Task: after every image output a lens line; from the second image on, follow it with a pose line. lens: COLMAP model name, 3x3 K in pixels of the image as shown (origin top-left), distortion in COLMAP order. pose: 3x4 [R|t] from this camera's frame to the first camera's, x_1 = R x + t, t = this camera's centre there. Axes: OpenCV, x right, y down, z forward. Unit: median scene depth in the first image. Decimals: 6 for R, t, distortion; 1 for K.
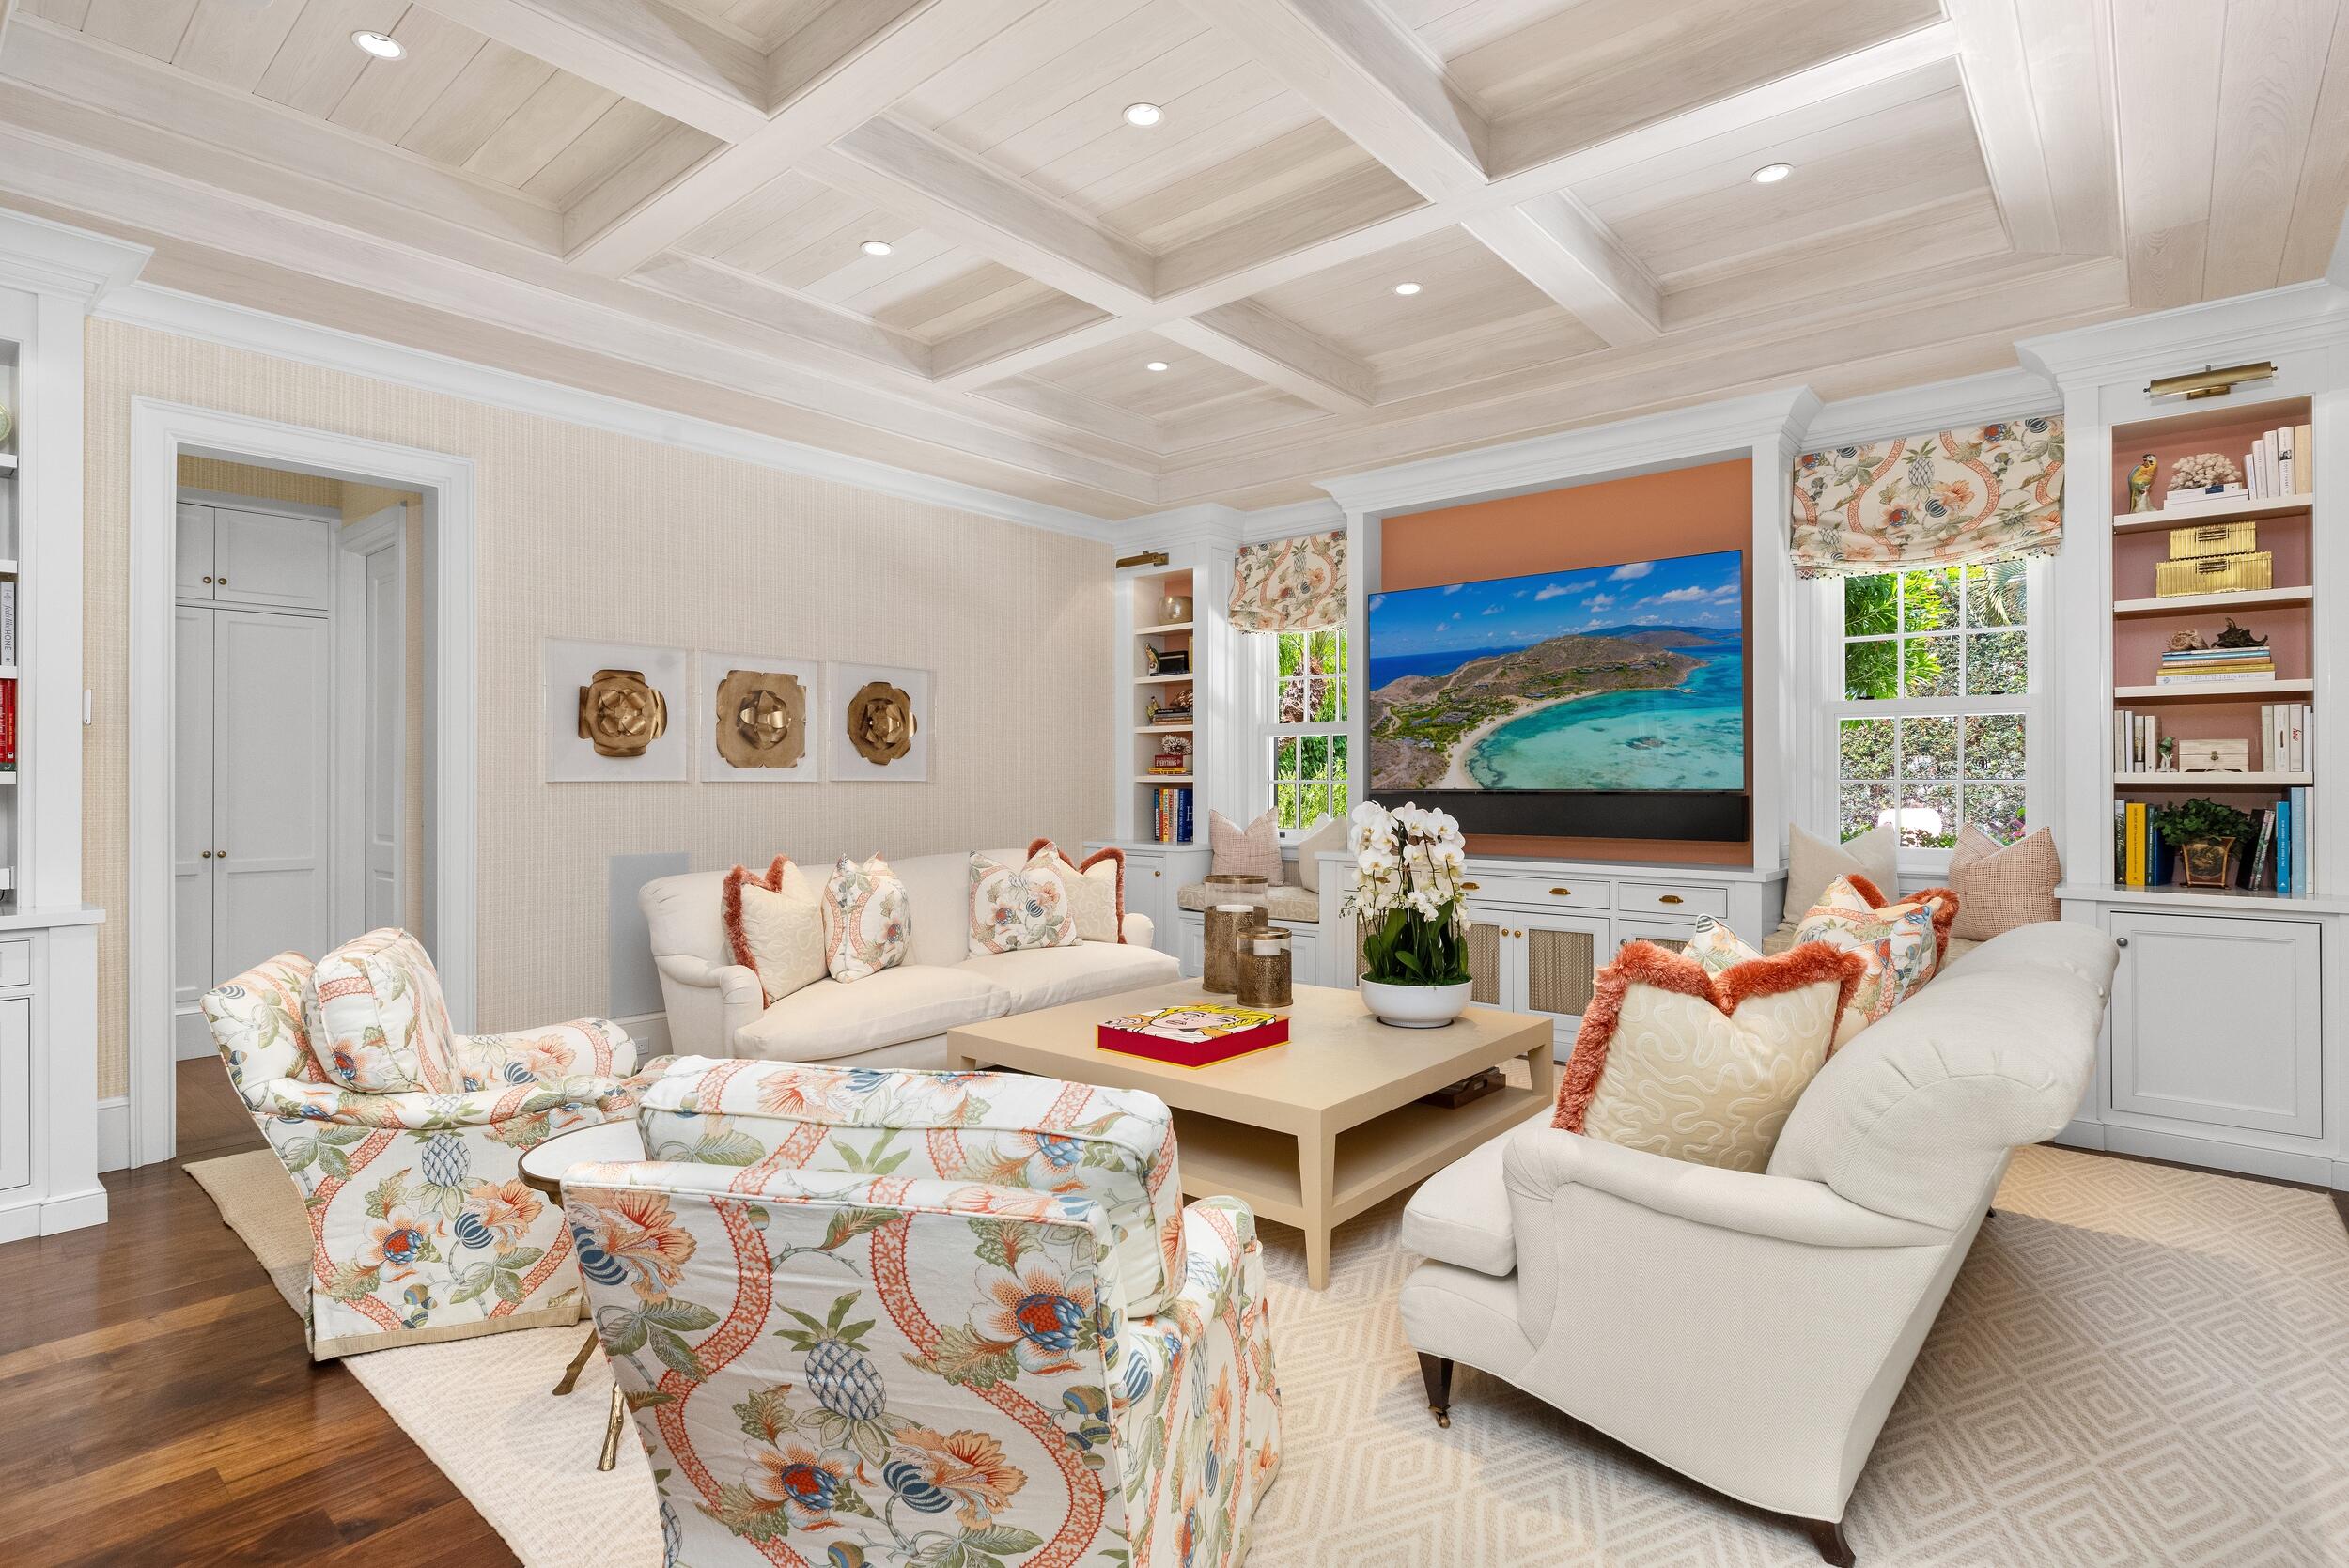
lens RADIAL K [[1143.2, 0, 1180.0], [0, 1143.2, 782.9], [0, 0, 1]] dist [-0.000342, 0.000213]
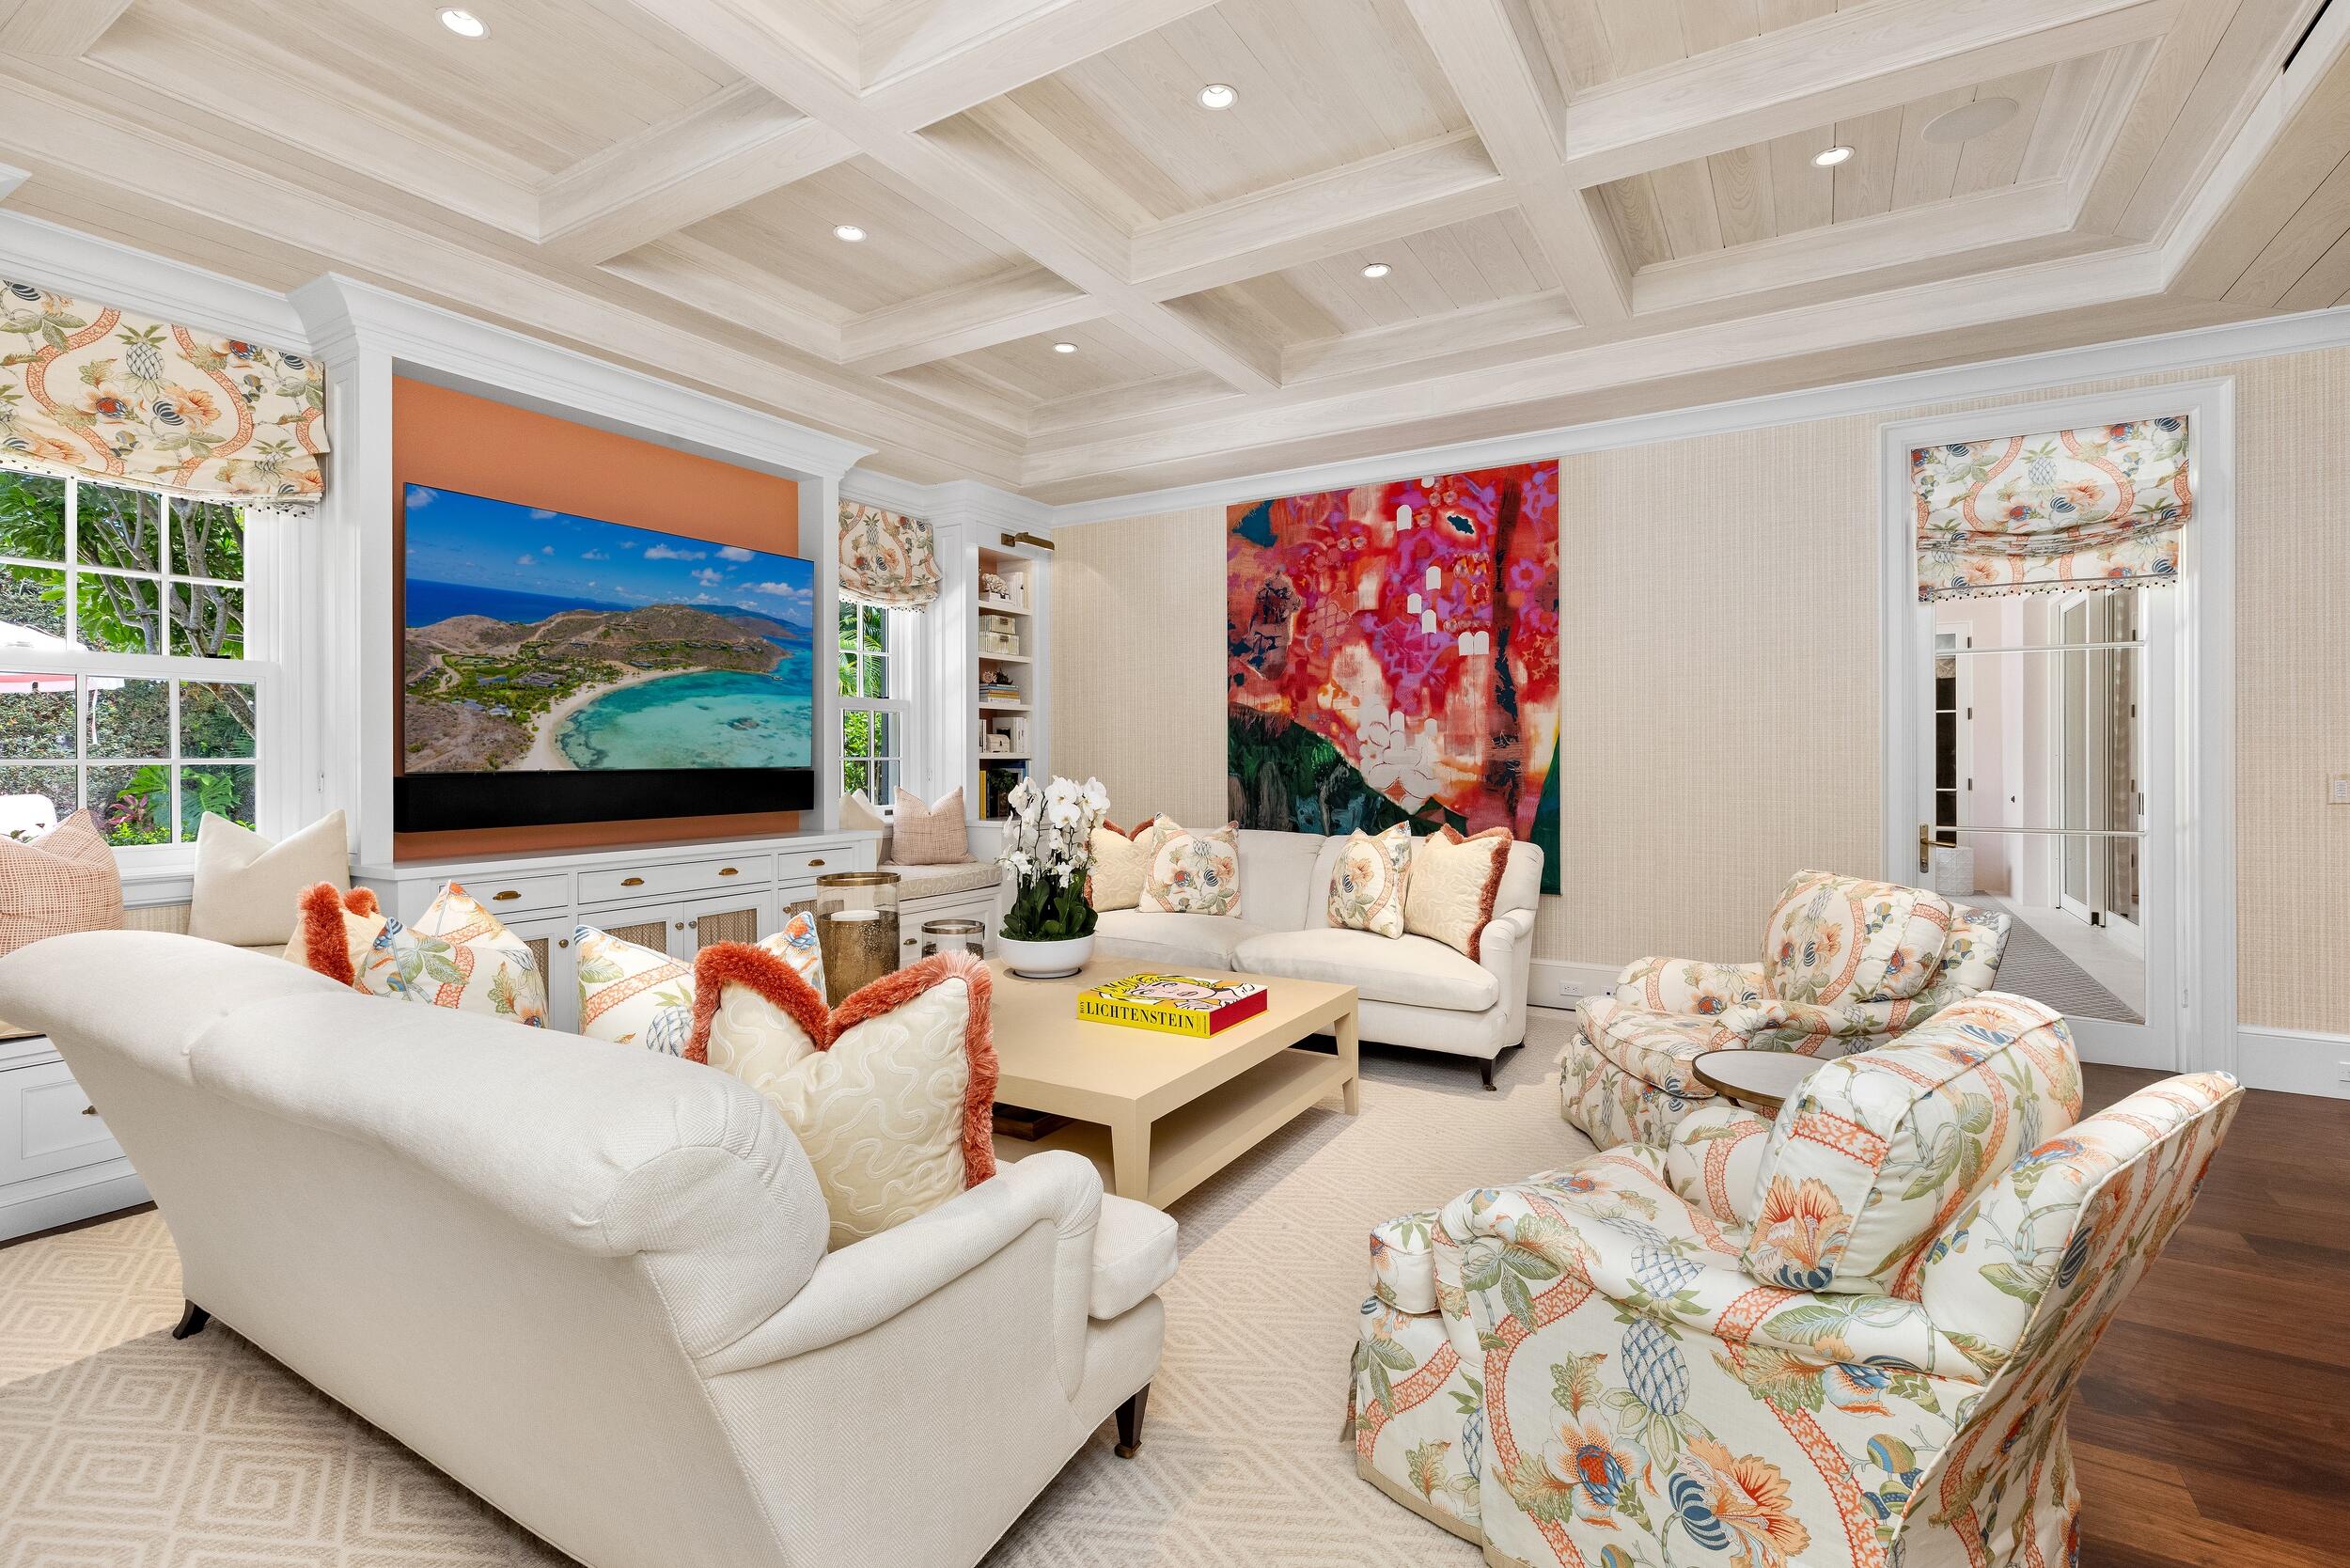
lens RADIAL K [[1100.6, 0, 1176.8], [0, 1100.6, 768.5], [0, 0, 1]] dist [0.002887, 0.000279]
pose [[-0.168219, -0.014467, 0.985643, -0.606023], [-0.004481, 0.999893, 0.013911, -0.009411], [-0.985739, -0.002077, -0.168266, 0.738040]]
